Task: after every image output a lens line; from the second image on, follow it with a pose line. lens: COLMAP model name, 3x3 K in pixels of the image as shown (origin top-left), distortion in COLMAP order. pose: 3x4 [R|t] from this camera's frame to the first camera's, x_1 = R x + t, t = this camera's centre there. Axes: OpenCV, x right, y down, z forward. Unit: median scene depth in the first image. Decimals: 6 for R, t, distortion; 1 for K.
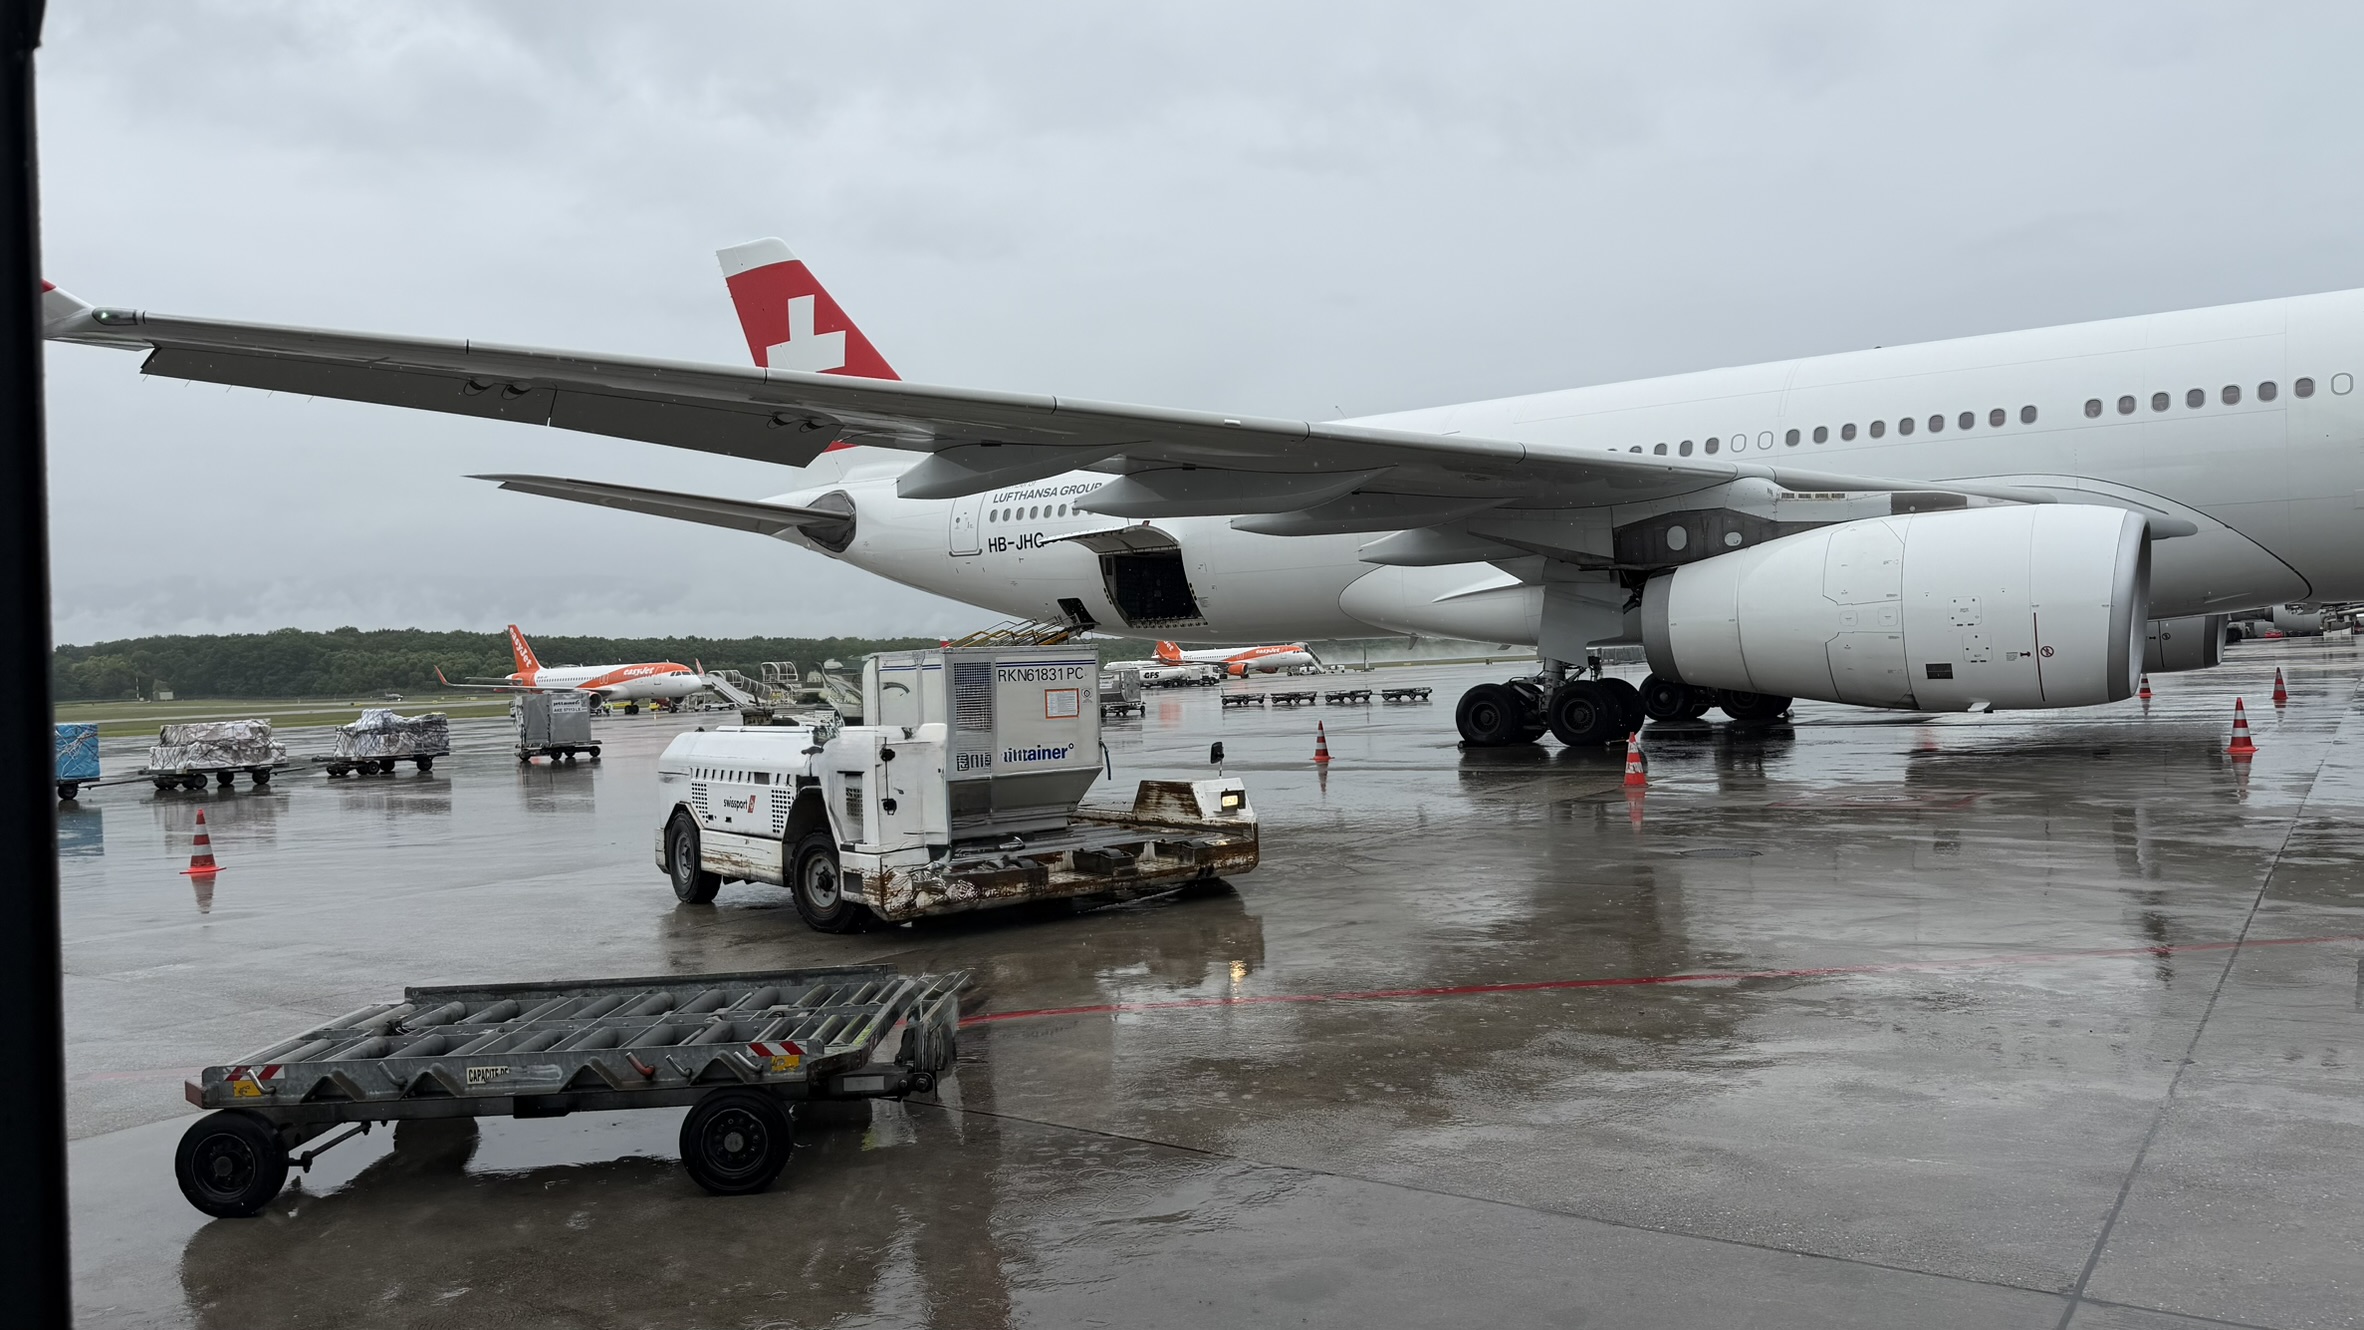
lens RADIAL K [[1668.2, 0, 1182.0], [0, 1668.2, 665.0], [0, 0, 1]] dist [0.161440, -0.261652]
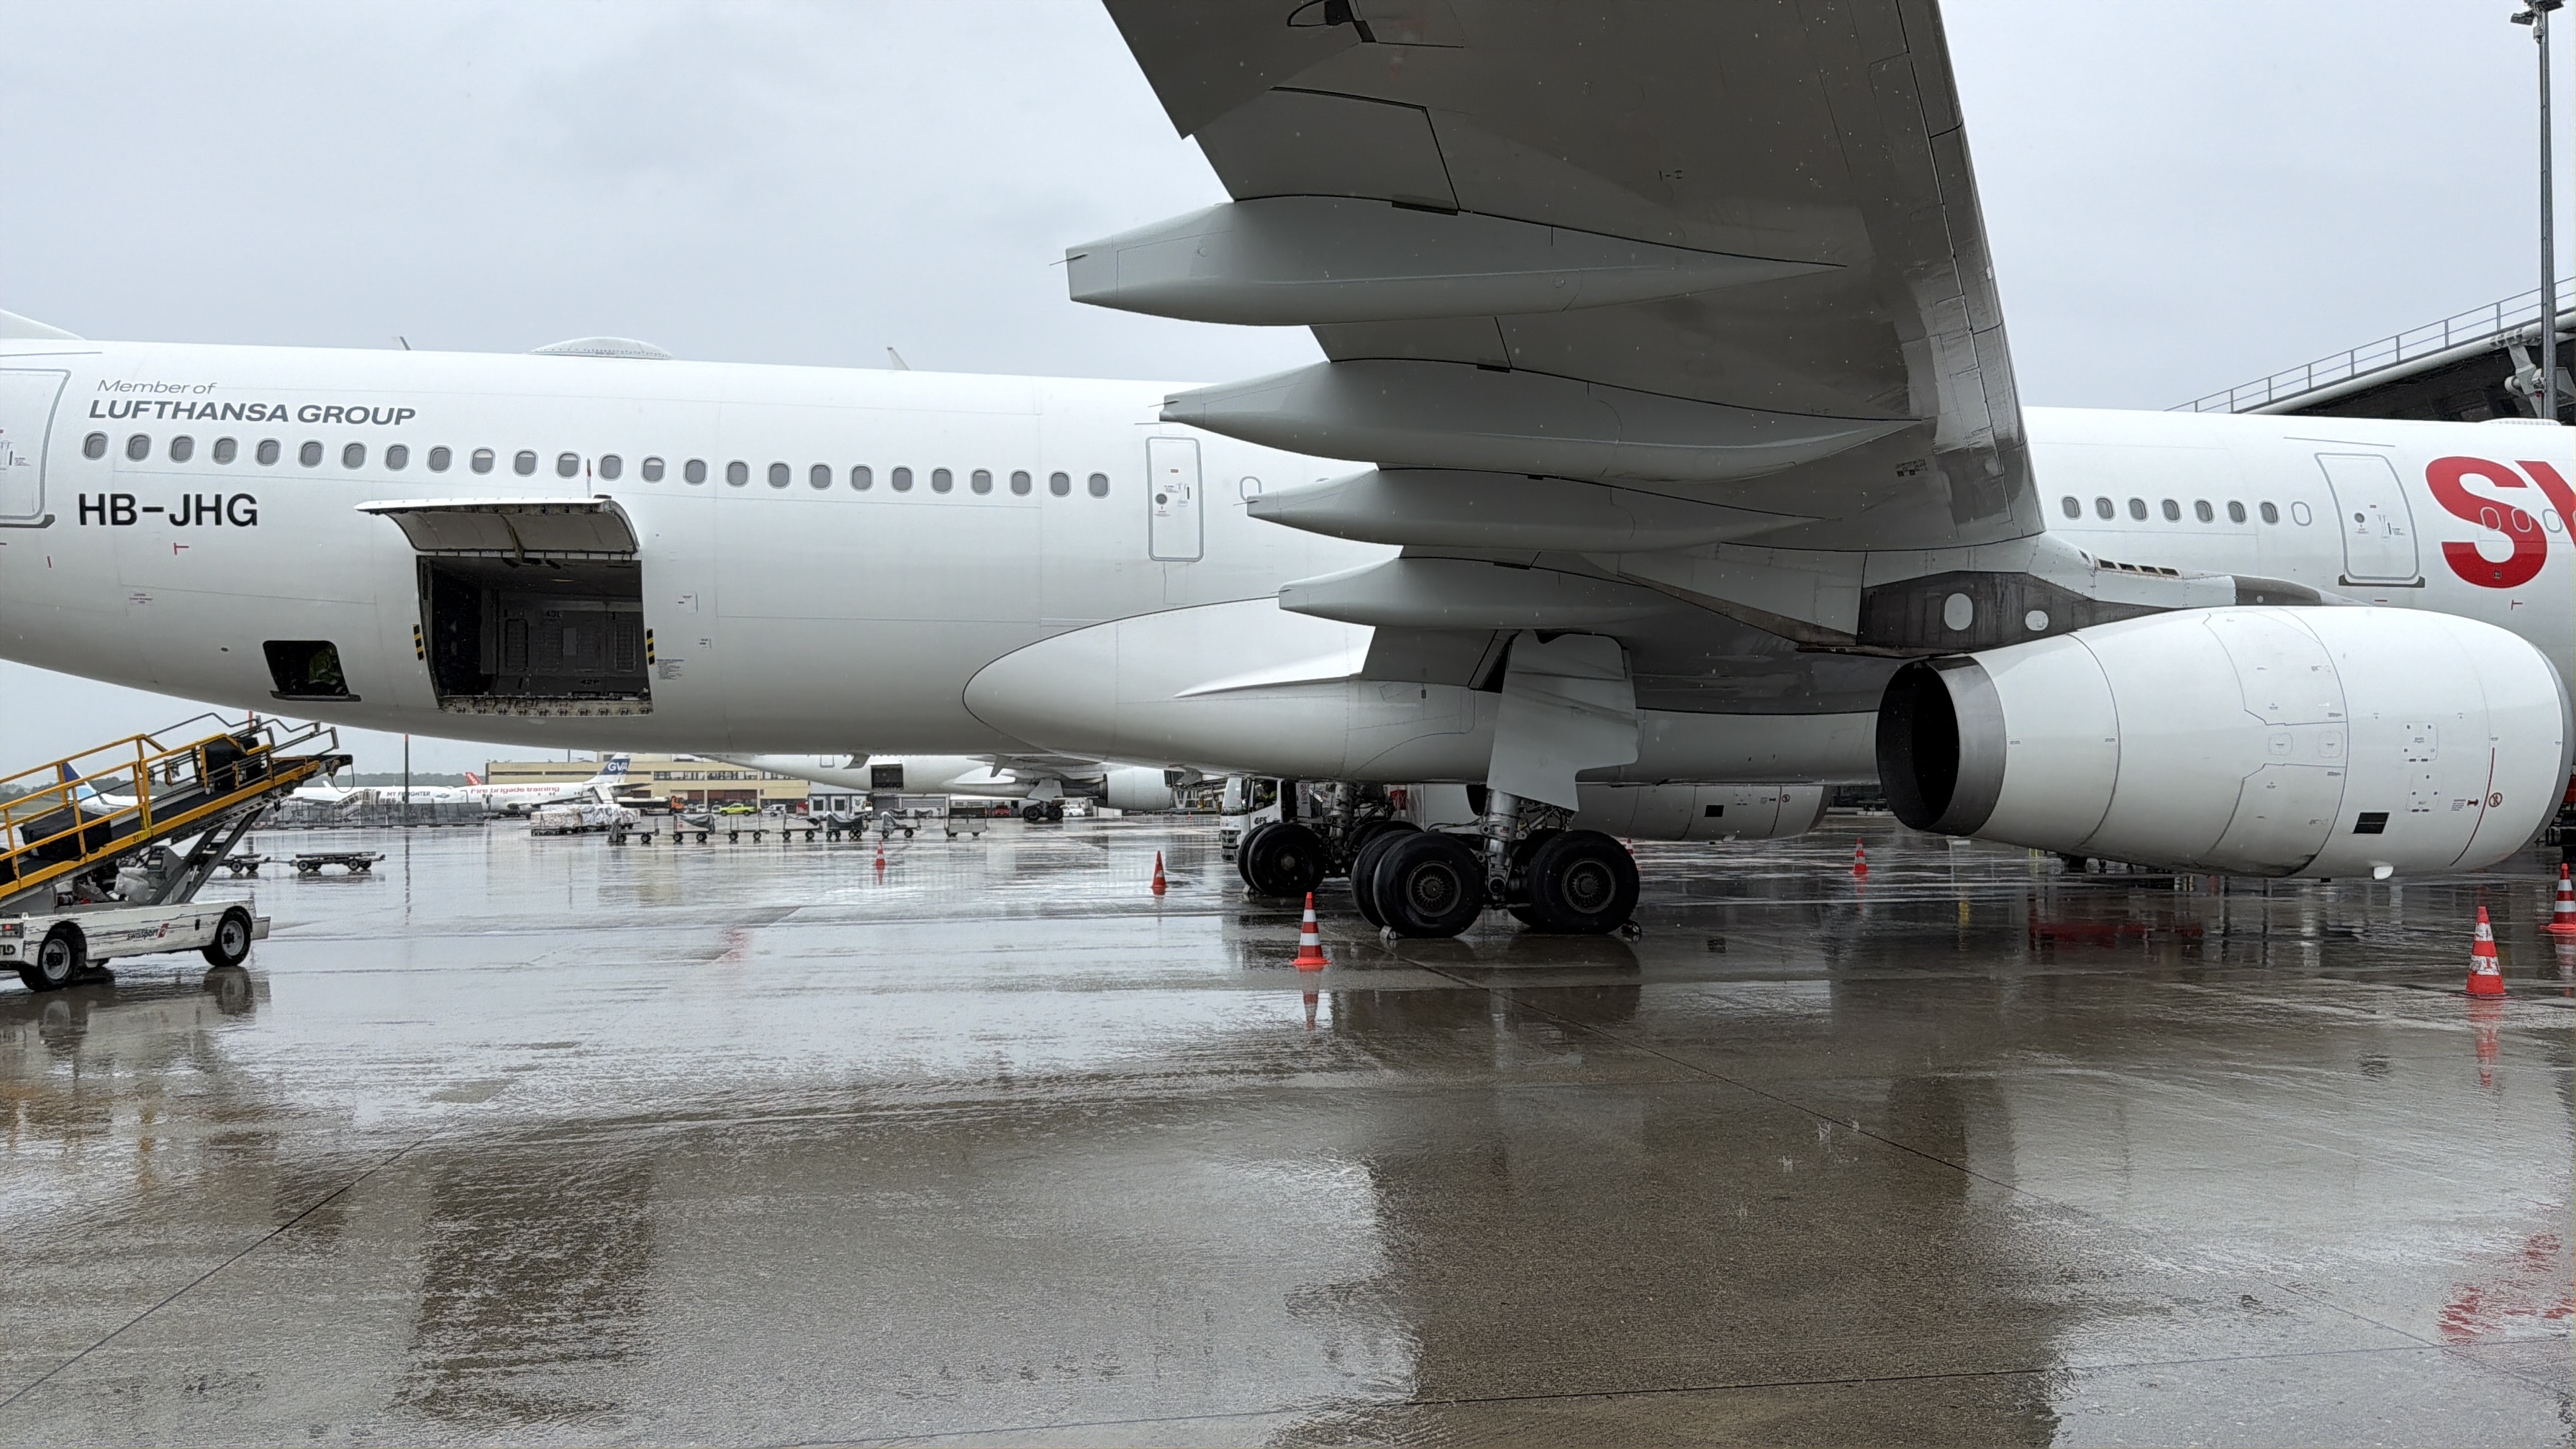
lens RADIAL K [[2055.7, 0, 1294.2], [0, 2055.7, 776.2], [0, 0, 1]] dist [0.057033, -0.077462]
pose [[0.711438, 0.043463, 0.701403, -0.459382], [-0.021383, 0.998962, -0.040213, 0.026618], [-0.702423, 0.013611, 0.711629, 0.632818]]
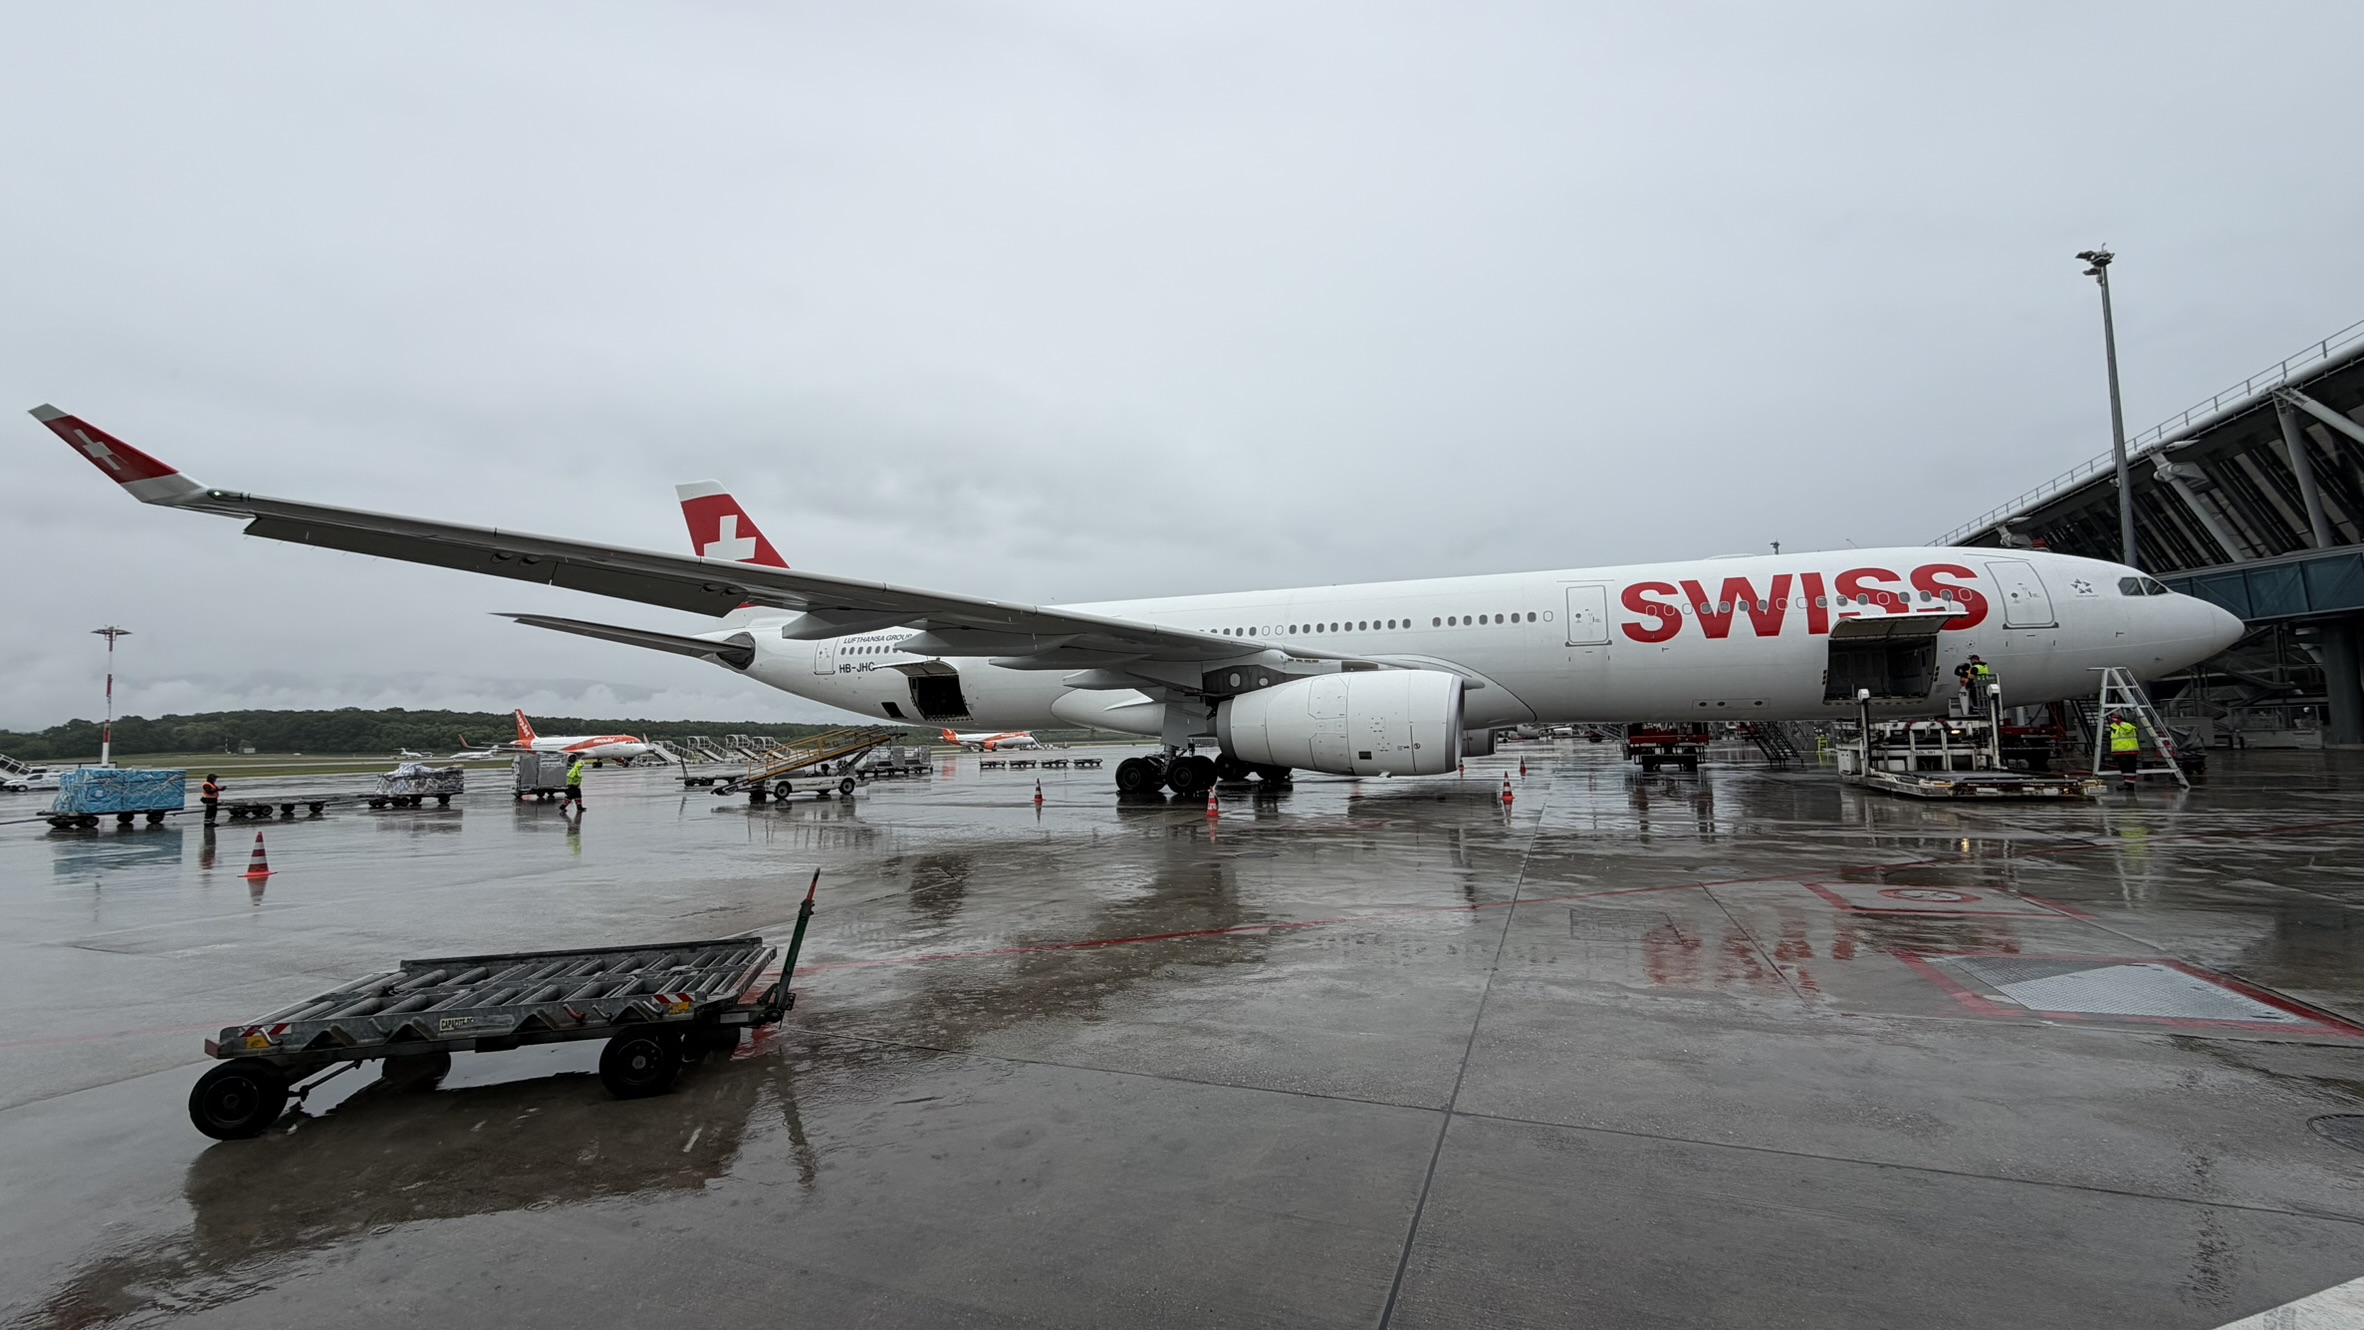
lens RADIAL K [[946.5, 0, 1181.1], [0, 946.5, 681.8], [0, 0, 1]] dist [0.012024, -0.000046]
pose [[0.973012, 0.034346, 0.228183, 0.000100], [-0.019338, 0.997519, -0.067687, -0.002193], [-0.229942, 0.061447, 0.971263, 0.011253]]
